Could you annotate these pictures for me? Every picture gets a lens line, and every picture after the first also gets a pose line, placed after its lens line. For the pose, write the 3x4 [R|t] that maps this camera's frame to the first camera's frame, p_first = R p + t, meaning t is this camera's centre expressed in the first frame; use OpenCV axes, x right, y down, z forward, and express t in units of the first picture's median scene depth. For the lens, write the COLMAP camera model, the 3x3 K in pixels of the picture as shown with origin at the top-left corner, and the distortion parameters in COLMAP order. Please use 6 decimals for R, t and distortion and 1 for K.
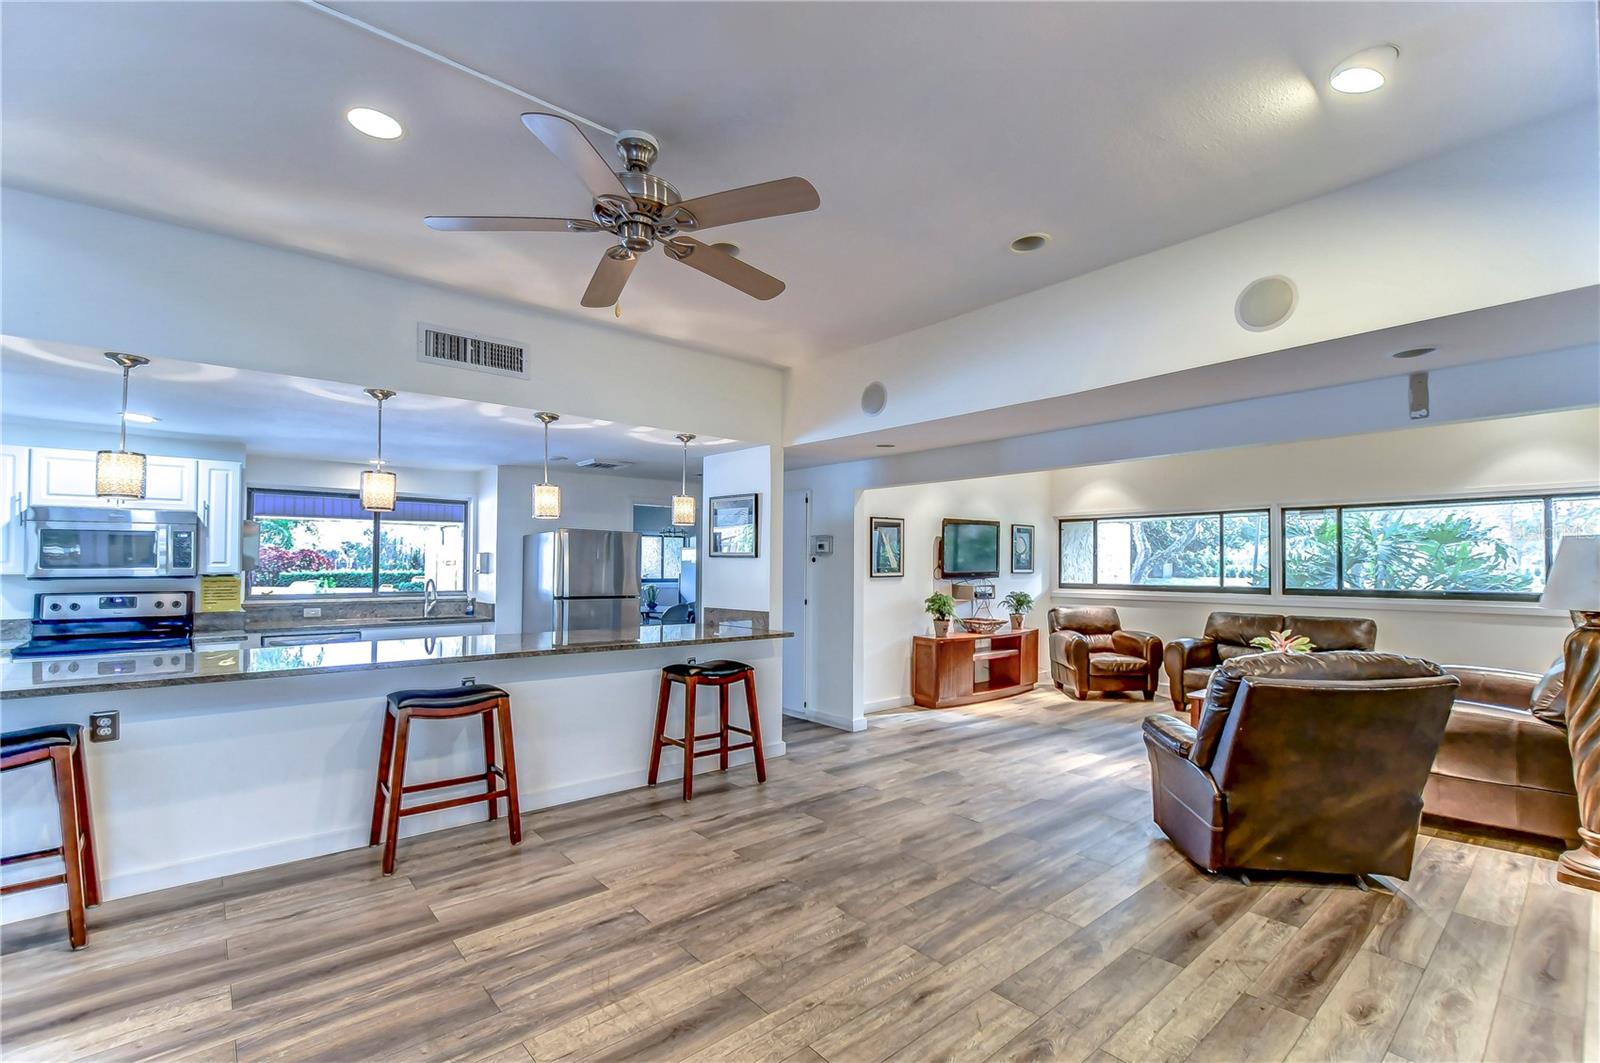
lens RADIAL K [[677.1, 0, 774.0], [0, 677.1, 539.6], [0, 0, 1]] dist [0.007349, -0.000146]
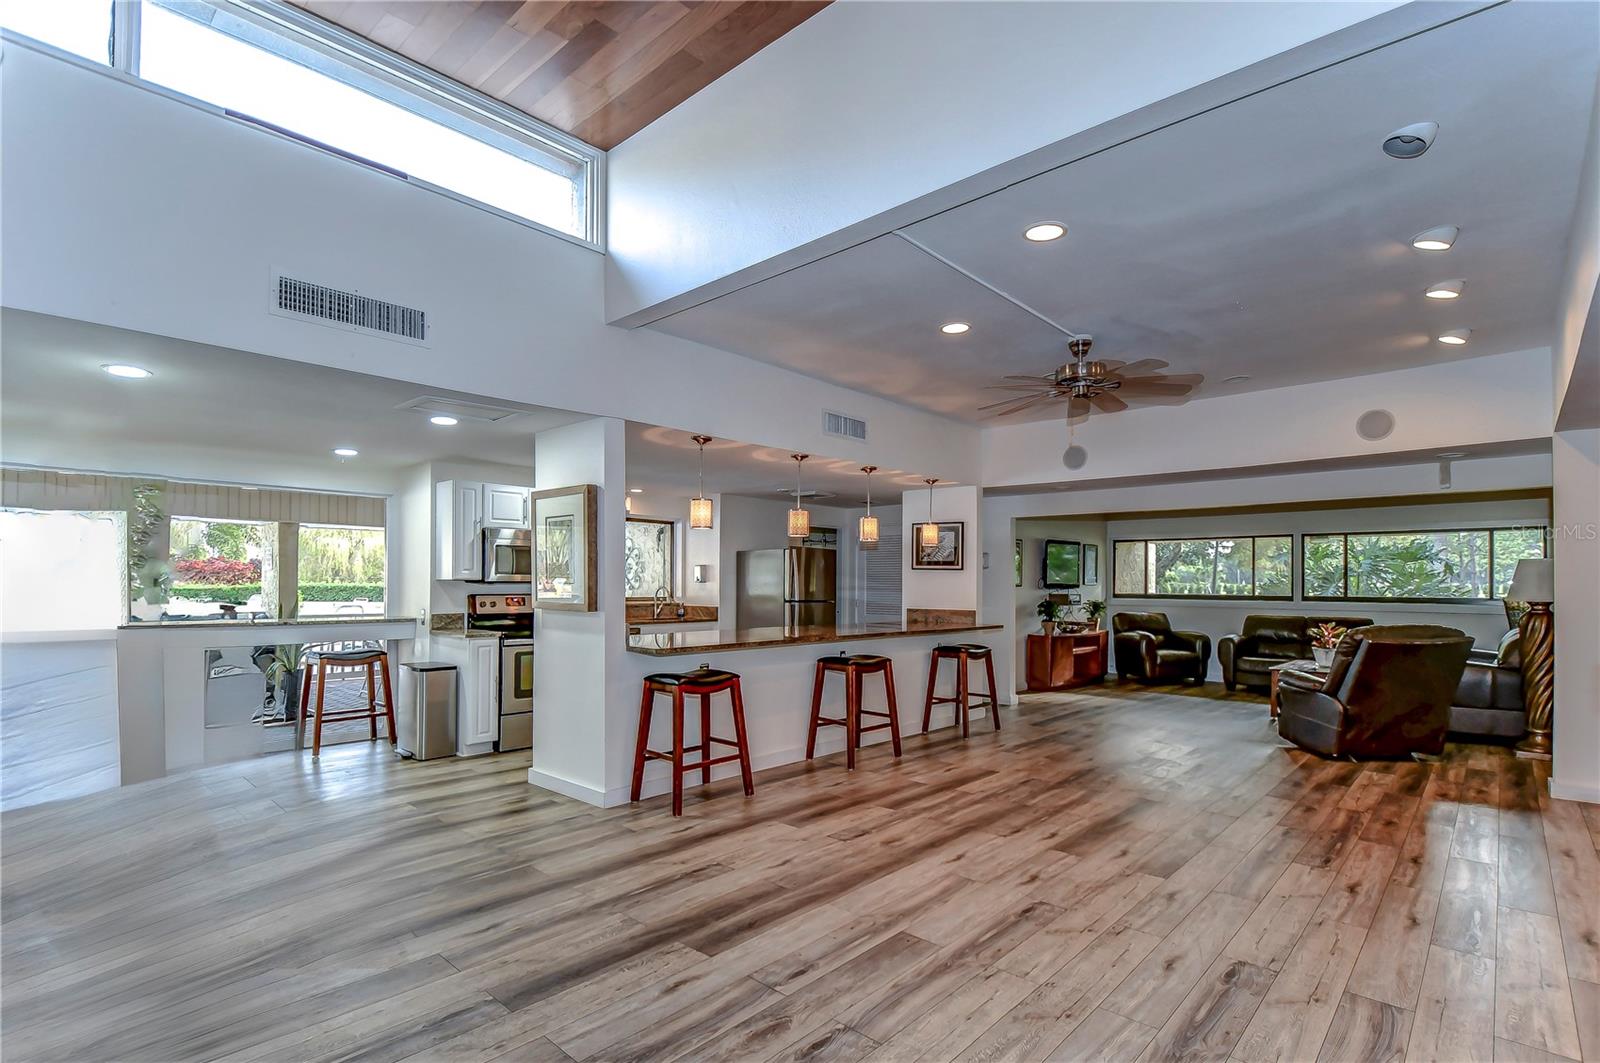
lens RADIAL K [[778.4, 0, 703.2], [0, 778.4, 565.9], [0, 0, 1]] dist [-0.000837, -0.000794]
pose [[0.995603, 0.006120, 0.093473, -0.550361], [-0.007980, 0.999777, 0.019529, -0.006130], [-0.093333, -0.020189, 0.995430, -0.384224]]
